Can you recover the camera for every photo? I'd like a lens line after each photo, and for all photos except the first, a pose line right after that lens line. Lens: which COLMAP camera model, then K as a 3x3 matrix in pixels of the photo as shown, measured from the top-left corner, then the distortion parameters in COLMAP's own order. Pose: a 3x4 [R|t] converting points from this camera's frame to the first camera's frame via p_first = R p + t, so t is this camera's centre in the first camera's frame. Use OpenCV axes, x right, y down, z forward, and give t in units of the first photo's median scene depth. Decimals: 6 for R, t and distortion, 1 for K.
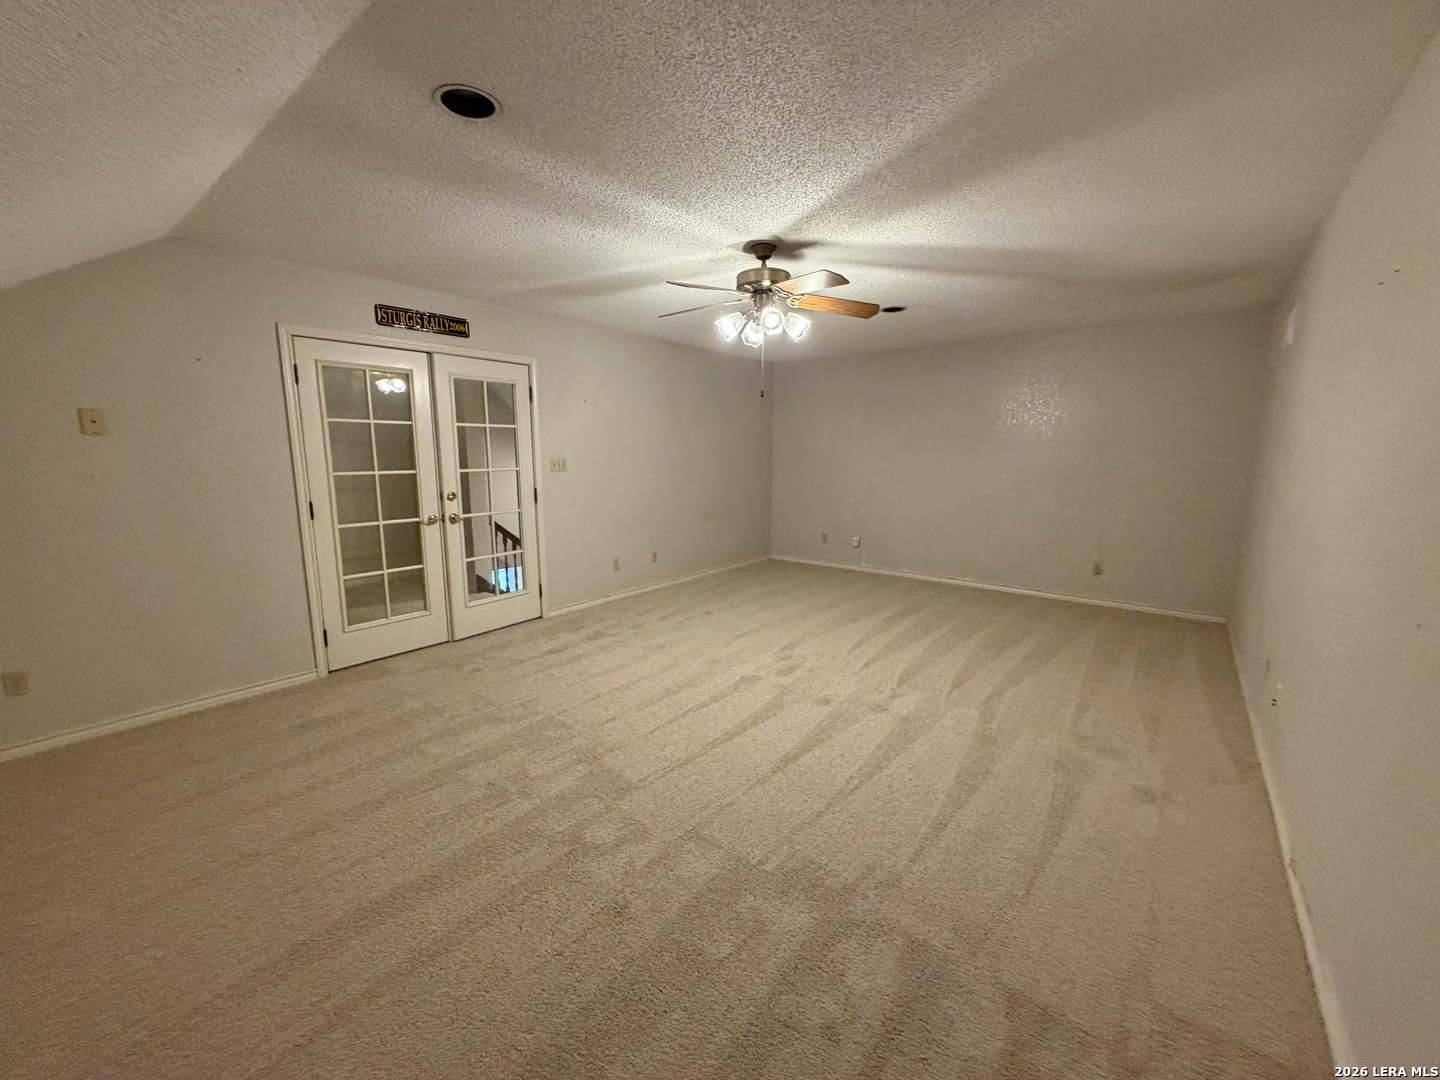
lens RADIAL K [[573.7, 0, 713.4], [0, 573.7, 543.2], [0, 0, 1]] dist [0.000082, 0.000315]
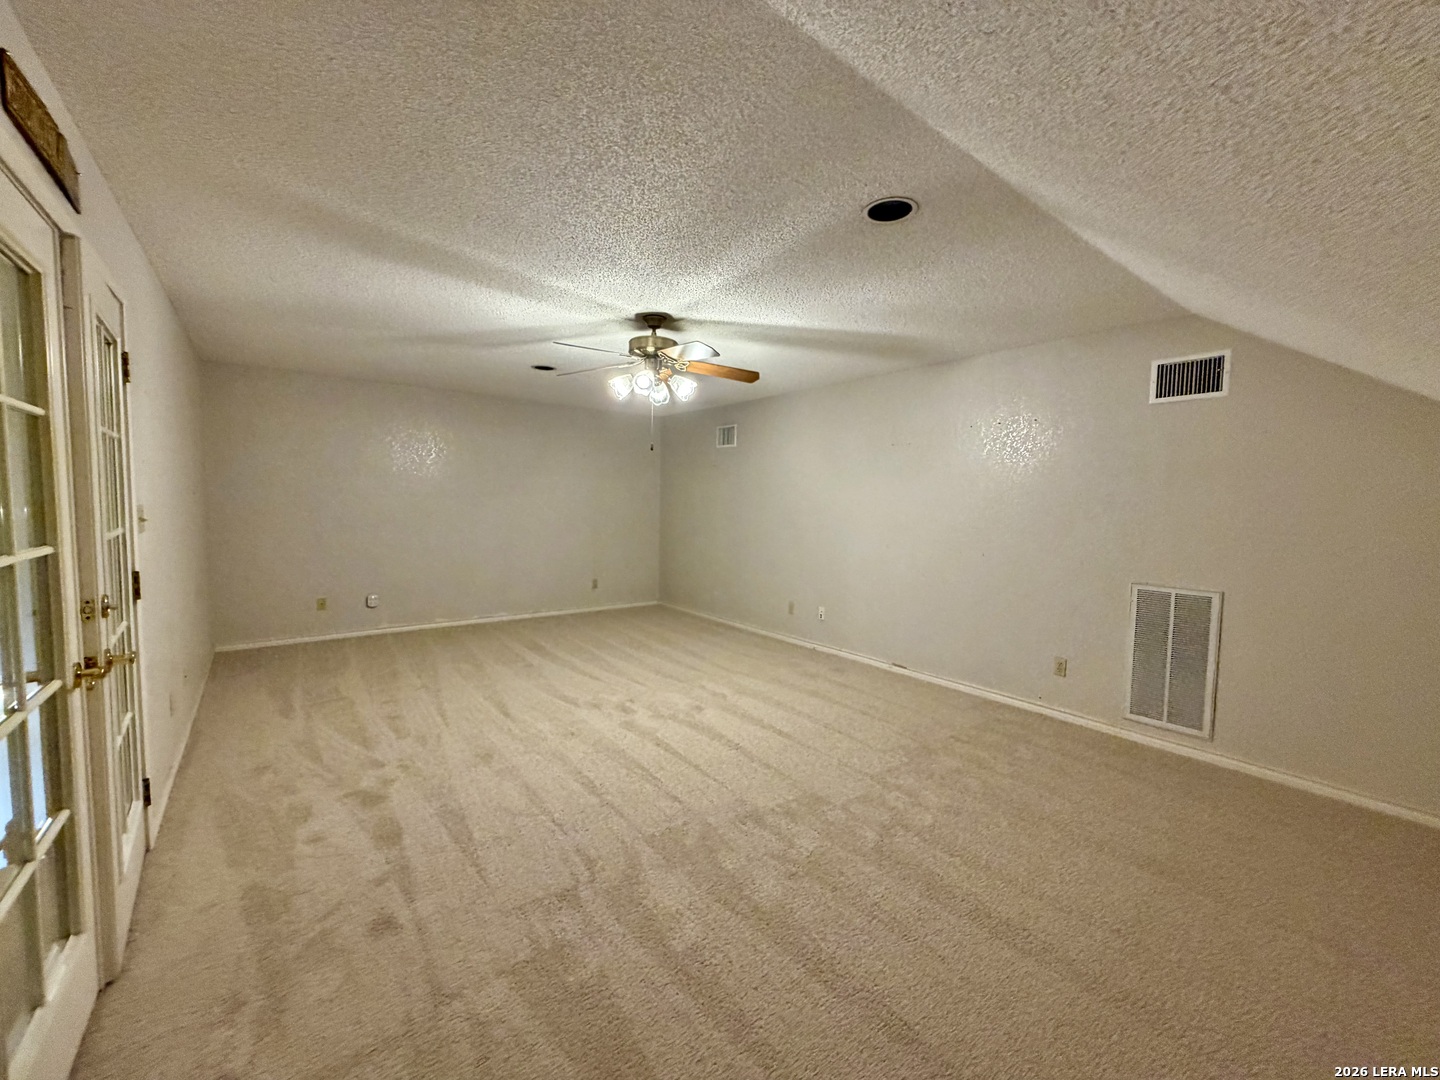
lens RADIAL K [[573.7, 0, 717.0], [0, 573.7, 535.4], [0, 0, 1]] dist [0.000082, 0.000315]
pose [[0.230373, -0.053135, 0.971651, -0.788679], [0.137748, 0.990234, 0.021492, -0.082539], [-0.963304, 0.128892, 0.235442, 0.539073]]
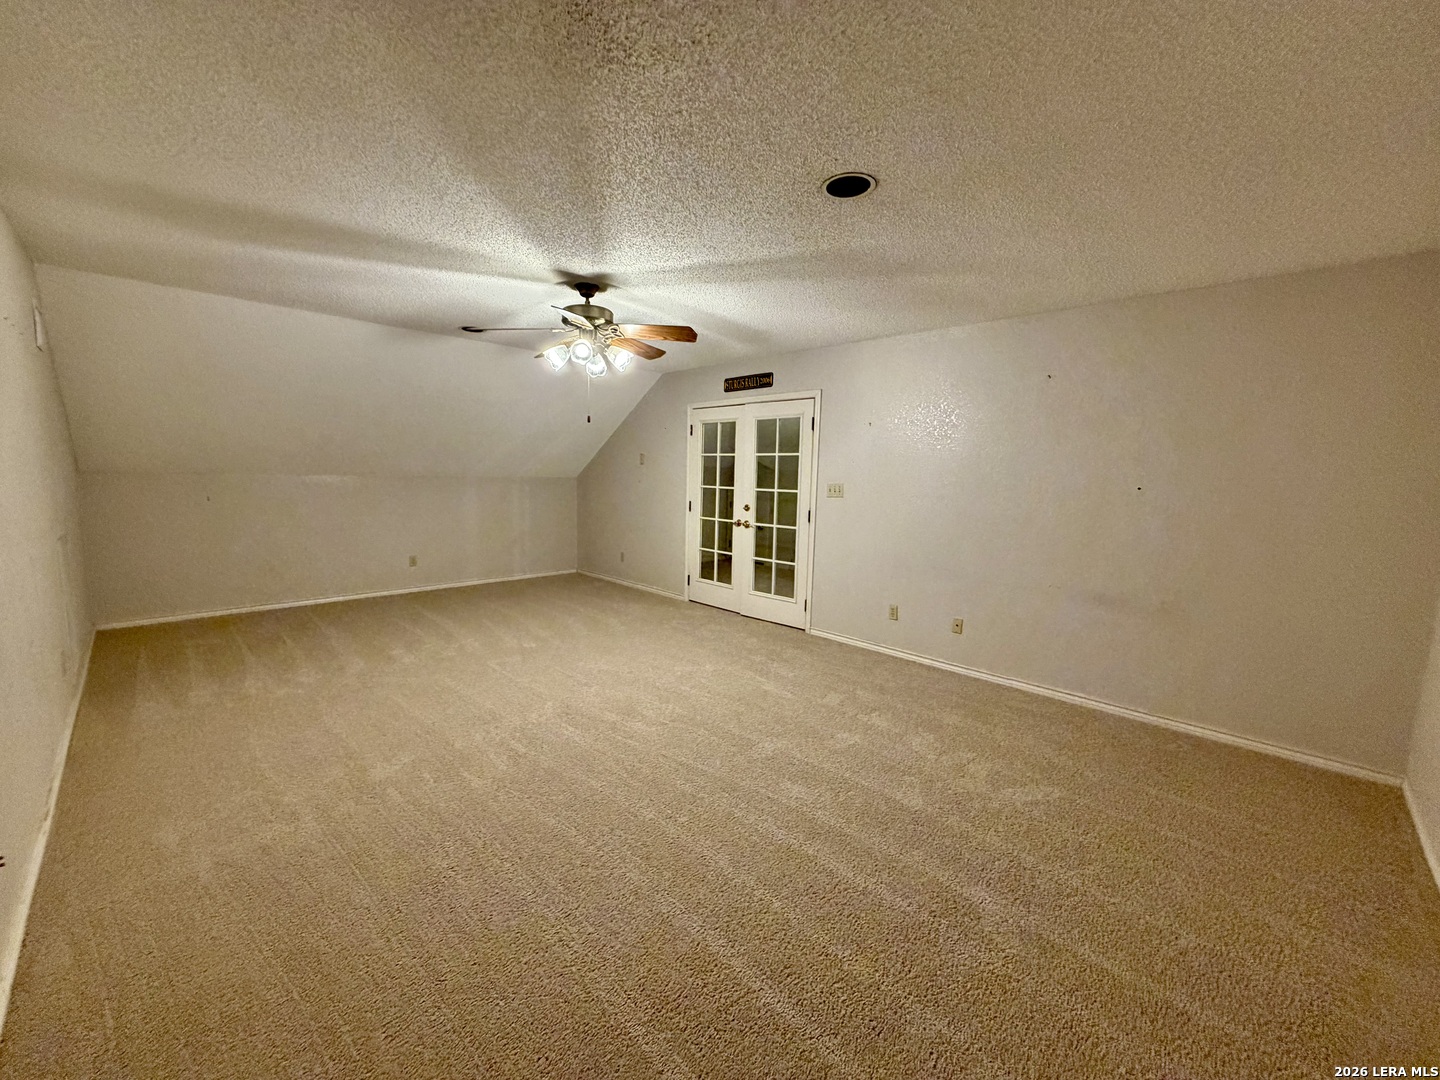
lens RADIAL K [[573.7, 0, 715.9], [0, 573.7, 544.2], [0, 0, 1]] dist [0.000082, 0.000315]
pose [[-0.094142, 0.122968, -0.987935, 0.967562], [-0.181572, 0.973578, 0.138483, -0.187523], [0.978861, 0.192419, -0.069327, 1.134862]]
